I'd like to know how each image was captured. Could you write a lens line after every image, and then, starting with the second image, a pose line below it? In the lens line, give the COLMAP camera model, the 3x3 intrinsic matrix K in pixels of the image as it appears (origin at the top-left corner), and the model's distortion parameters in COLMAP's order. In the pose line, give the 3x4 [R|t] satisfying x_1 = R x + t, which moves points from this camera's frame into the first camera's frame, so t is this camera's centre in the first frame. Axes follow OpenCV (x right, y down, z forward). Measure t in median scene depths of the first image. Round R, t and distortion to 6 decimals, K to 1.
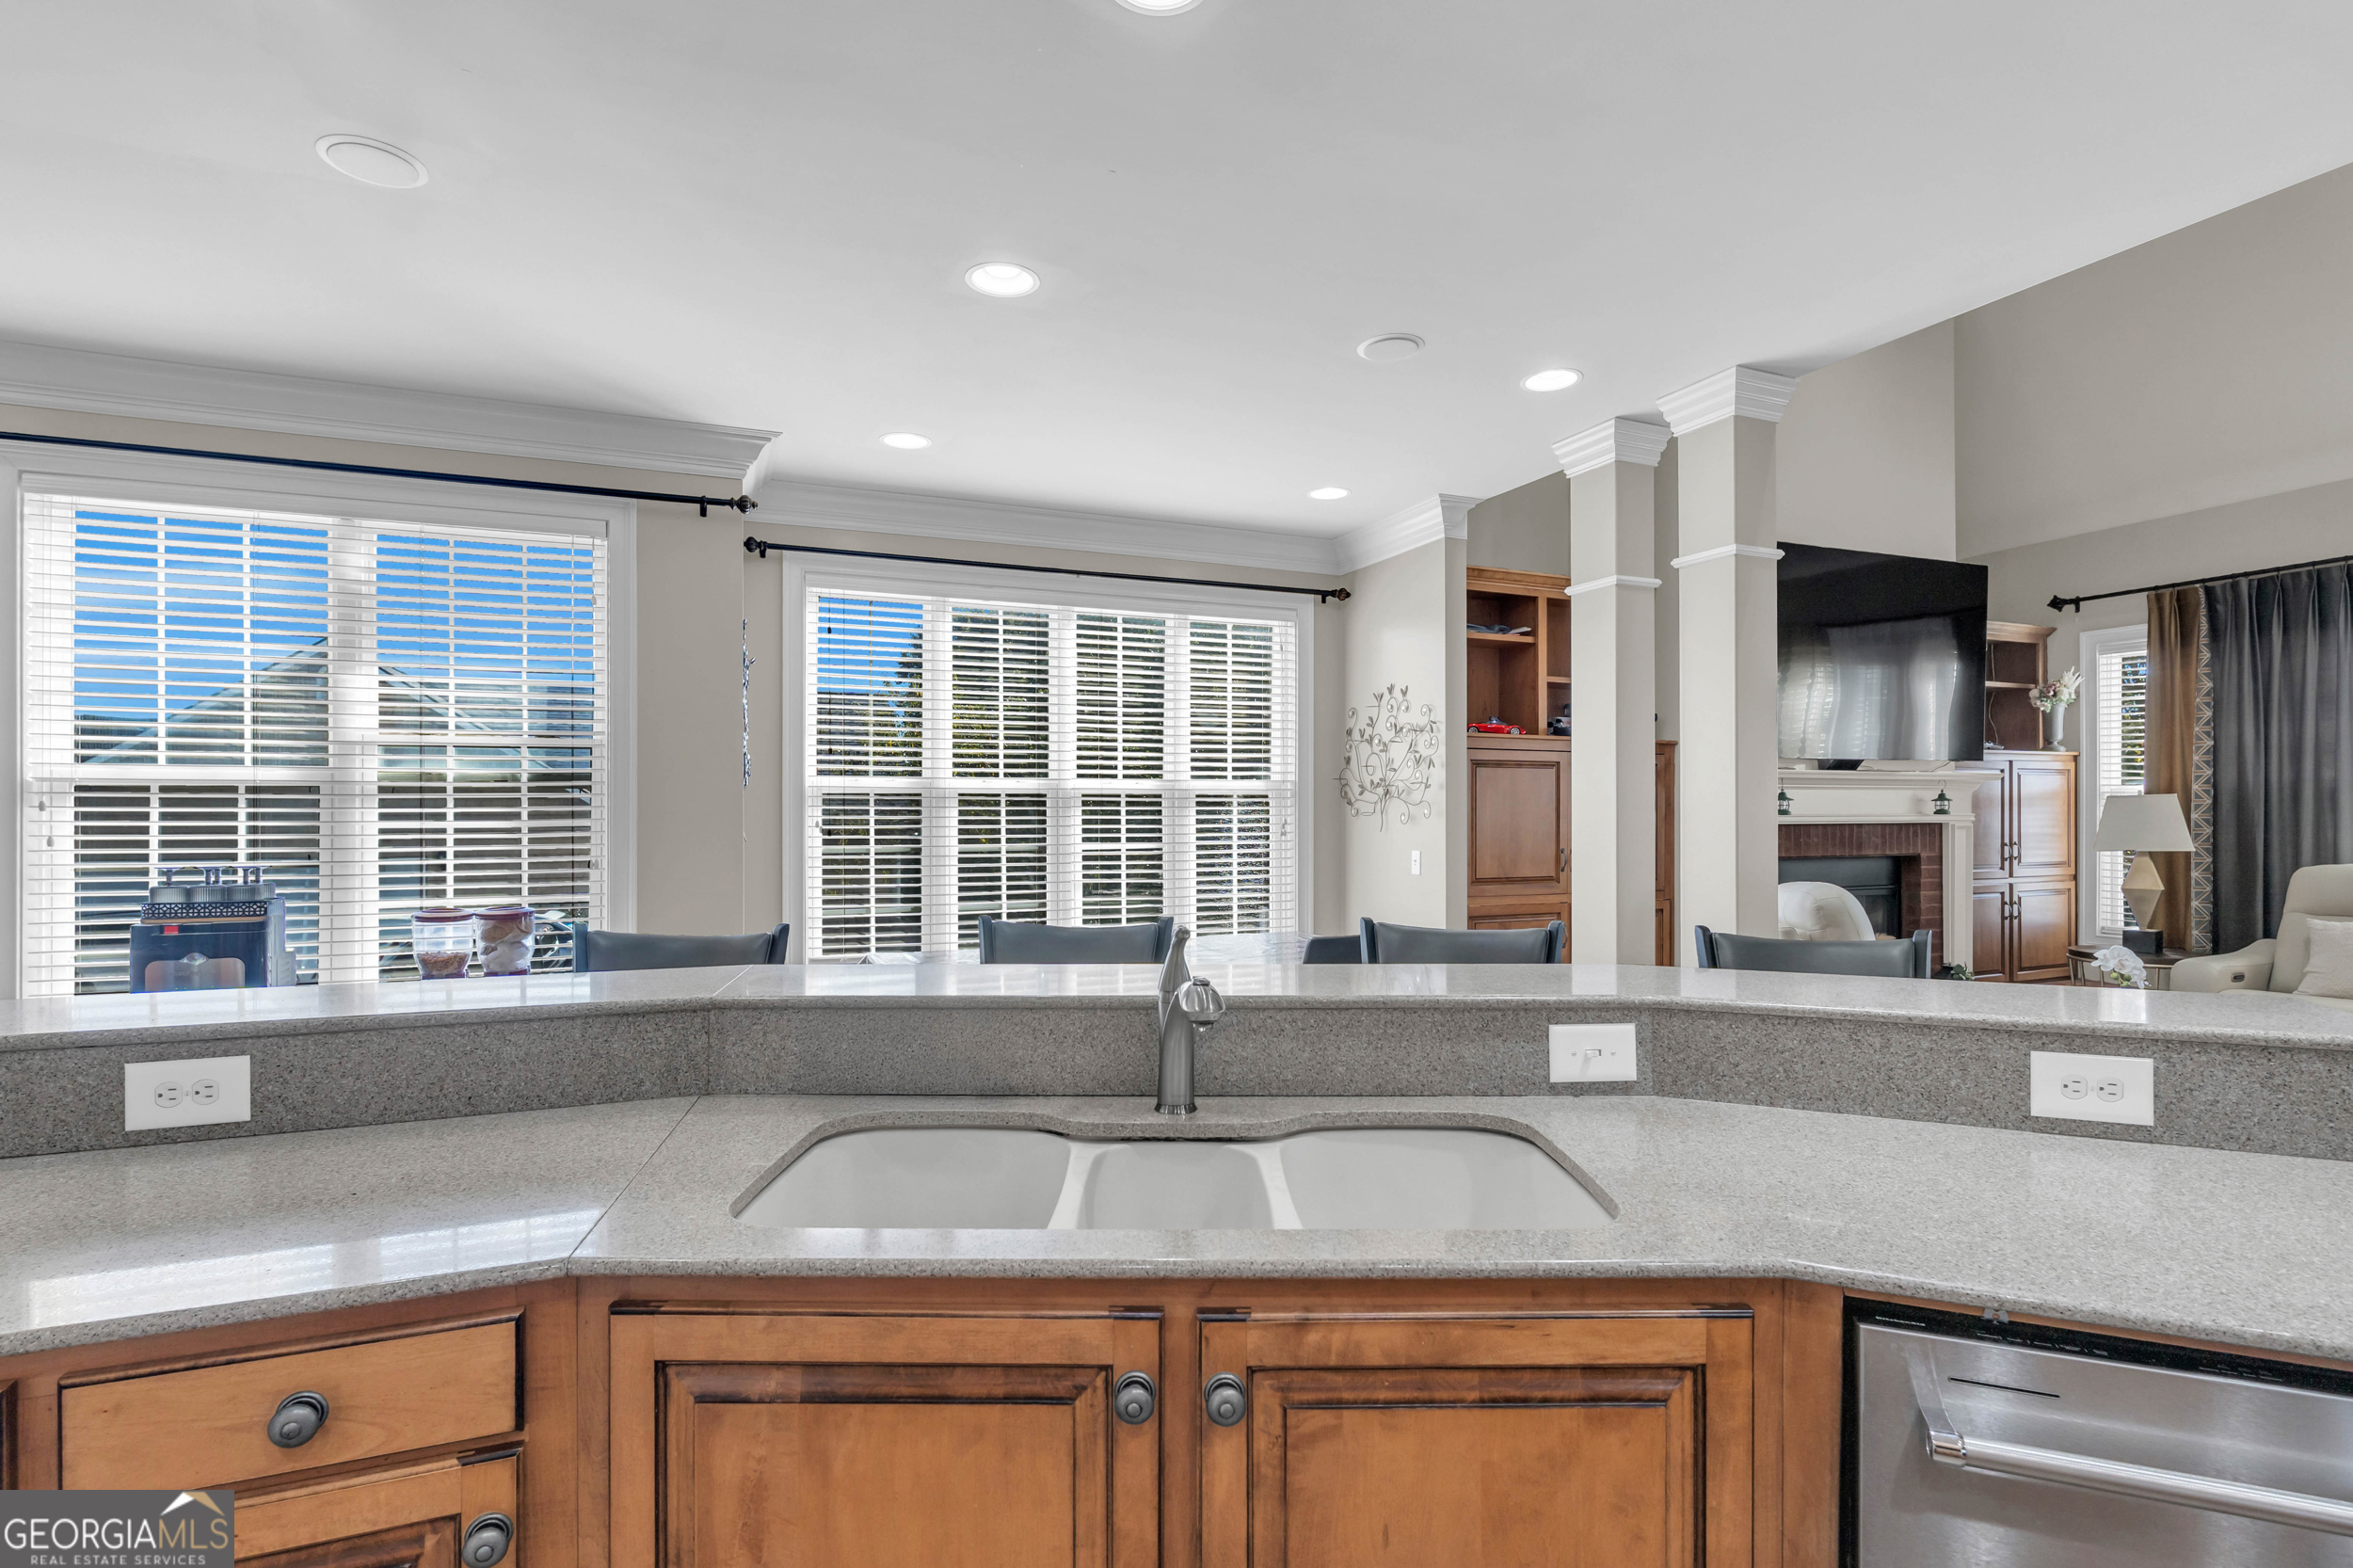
lens RADIAL K [[1139.3, 0, 1180.7], [0, 1139.3, 815.5], [0, 0, 1]] dist [-0.011930, 0.000271]
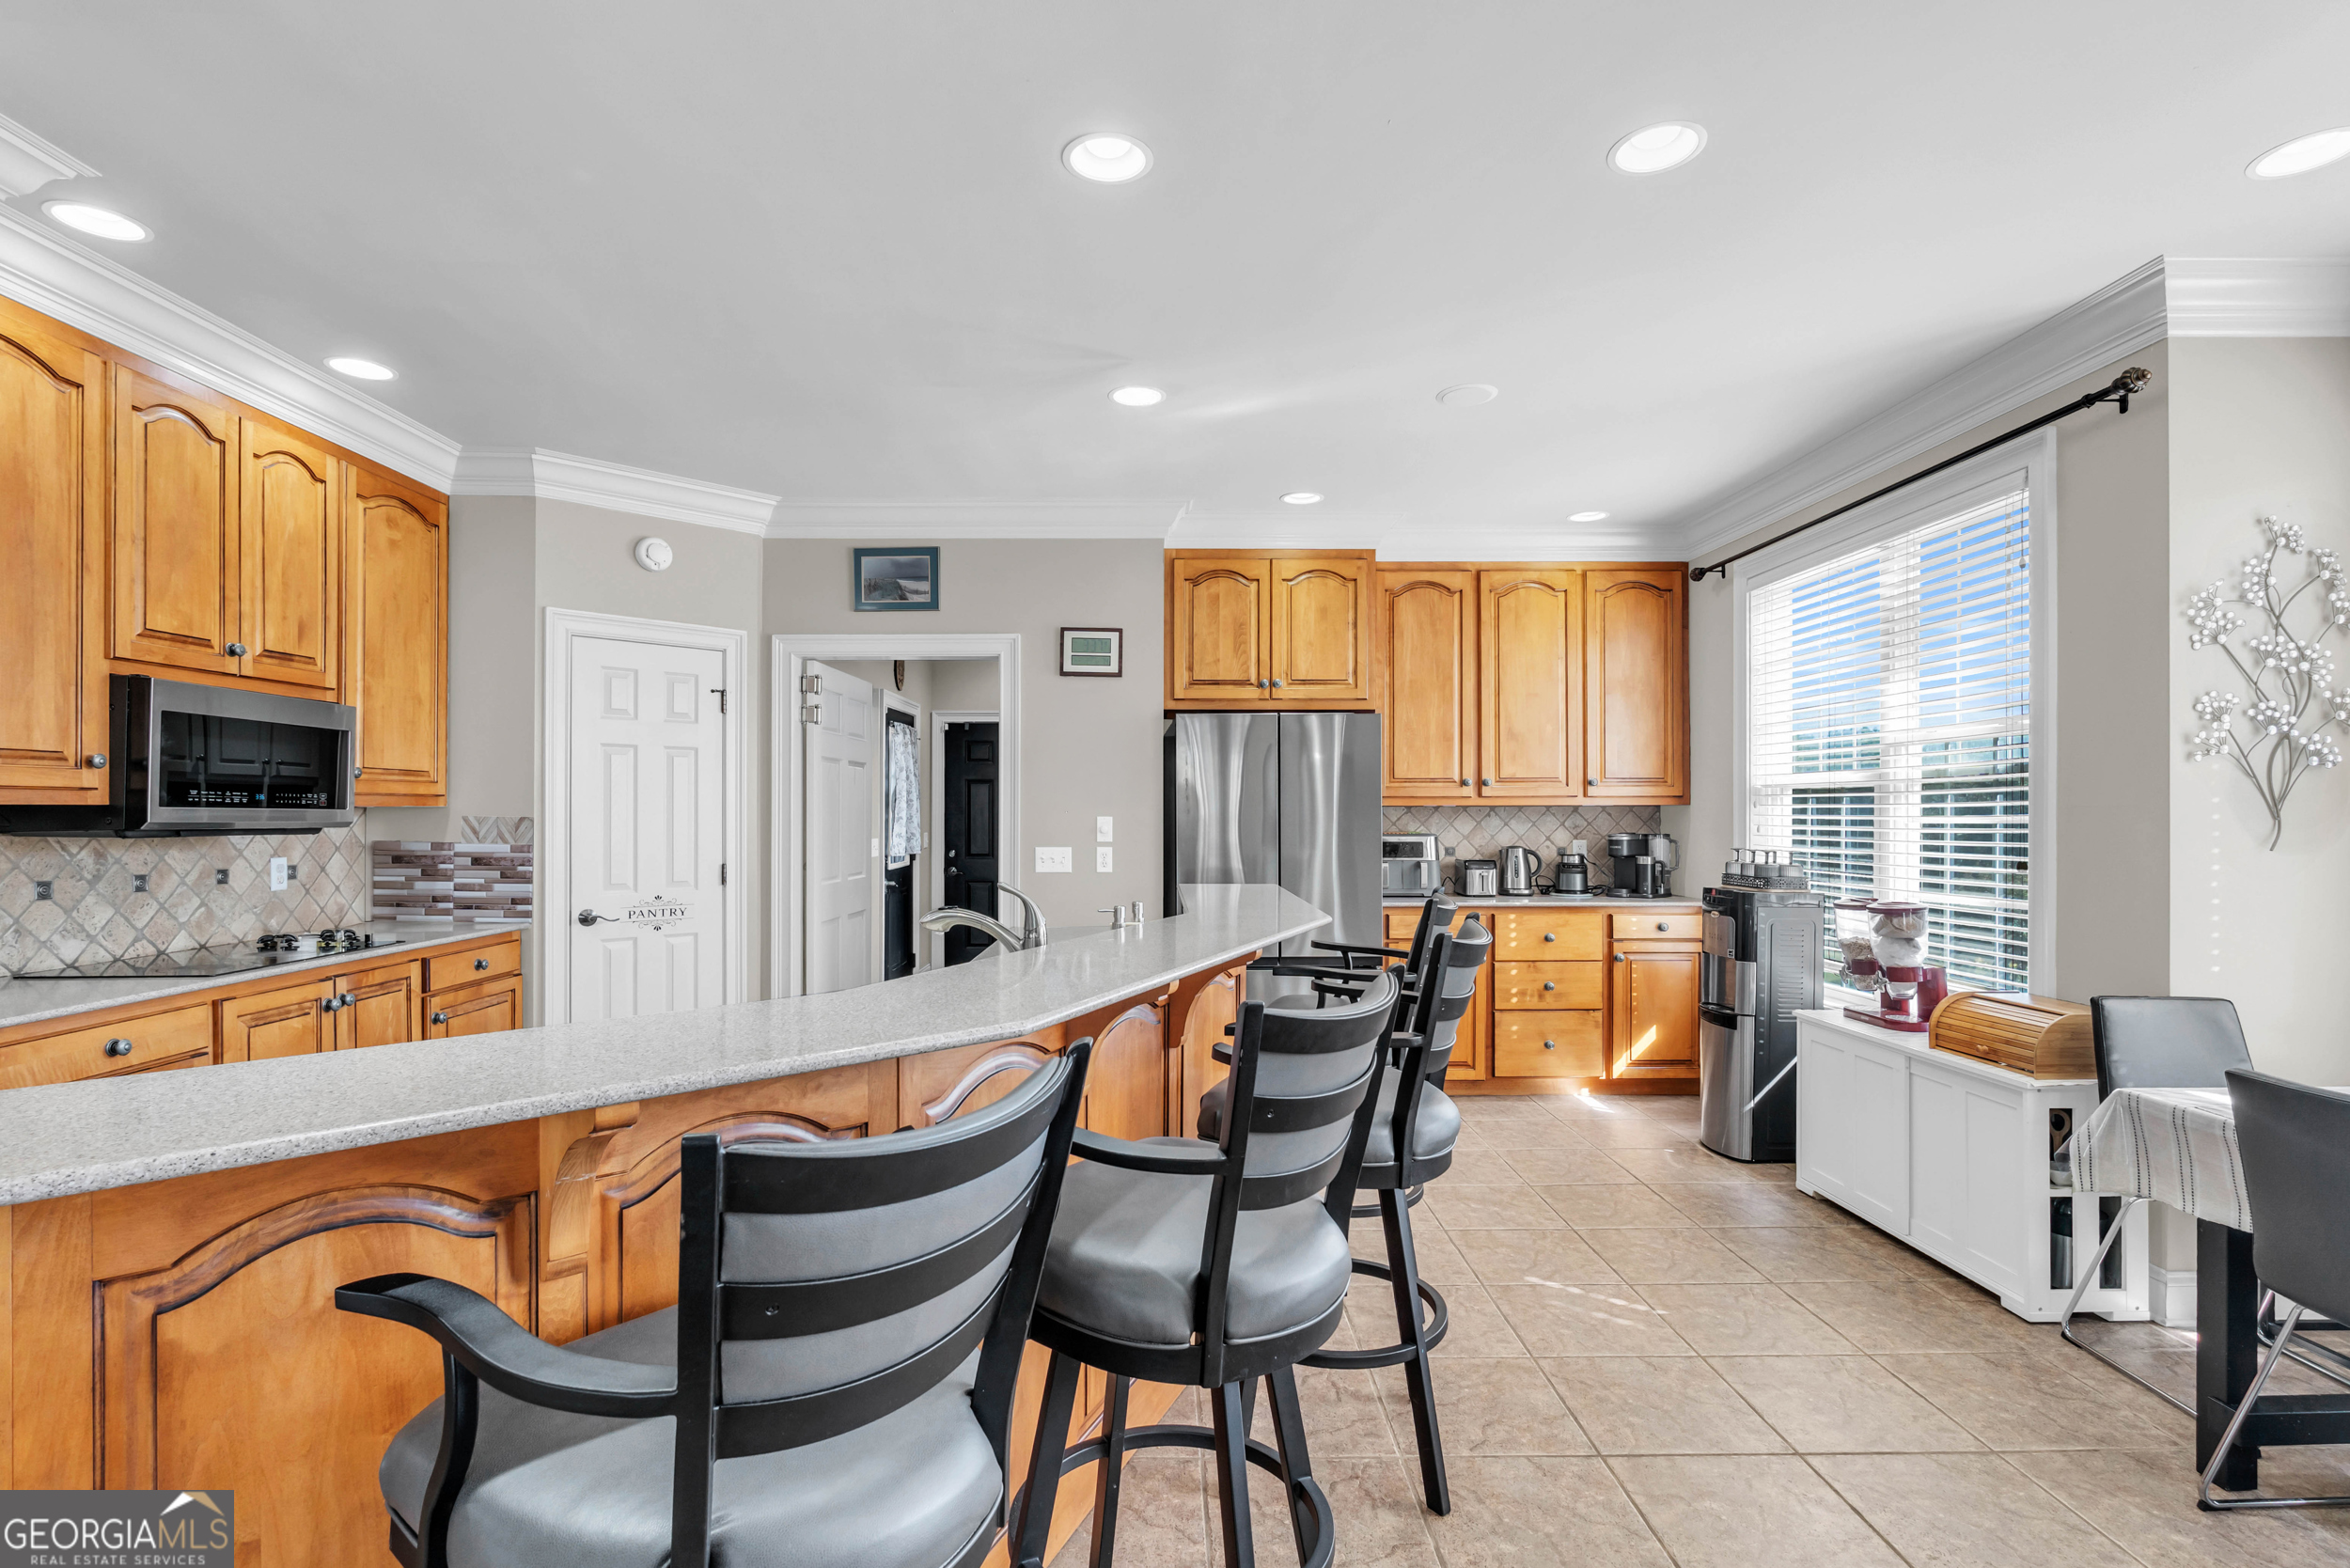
lens RADIAL K [[1101.0, 0, 1175.4], [0, 1101.0, 804.4], [0, 0, 1]] dist [0.000577, 0.000334]
pose [[-0.389026, -0.003825, -0.921219, 0.374225], [0.000019, 0.999991, -0.004160, -0.001083], [0.921227, -0.001636, -0.389023, 0.546626]]
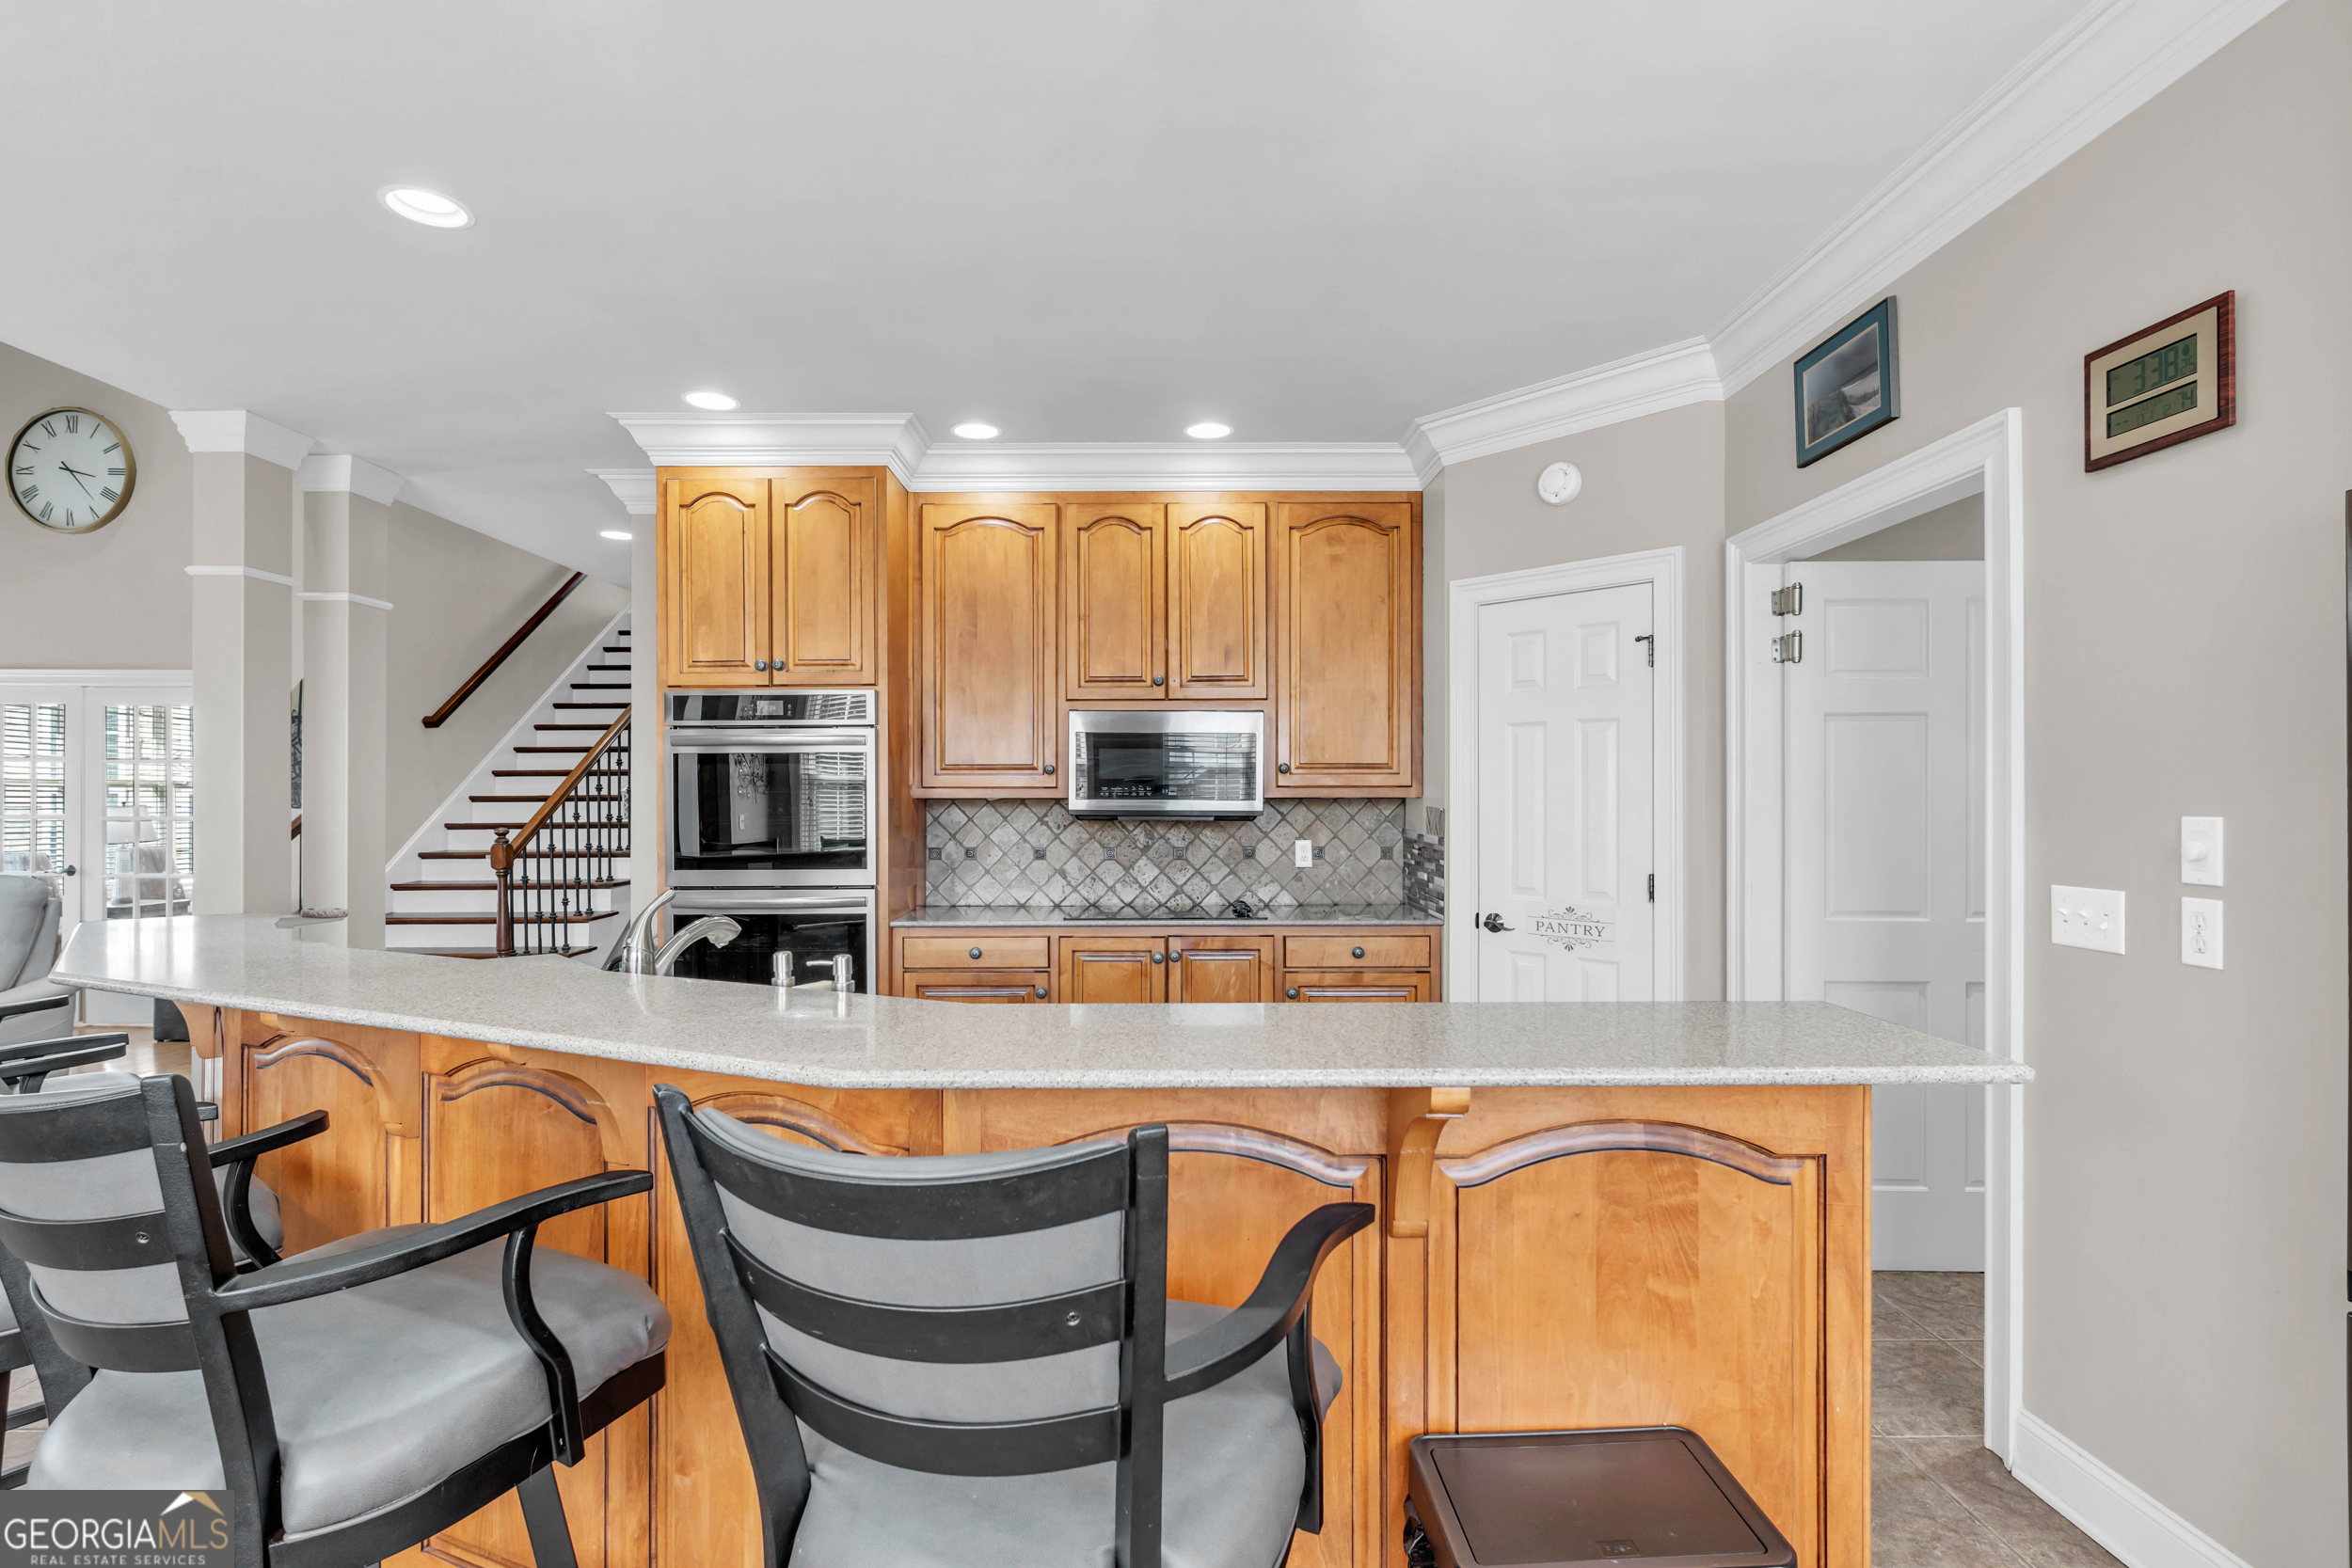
lens RADIAL K [[1107.4, 0, 1174.2], [0, 1107.4, 798.9], [0, 0, 1]] dist [-0.004028, -0.000449]
pose [[-0.919370, 0.003181, 0.393381, -0.287510], [0.002478, 0.999994, -0.002293, -0.000162], [-0.393386, -0.001133, -0.919373, 0.572960]]
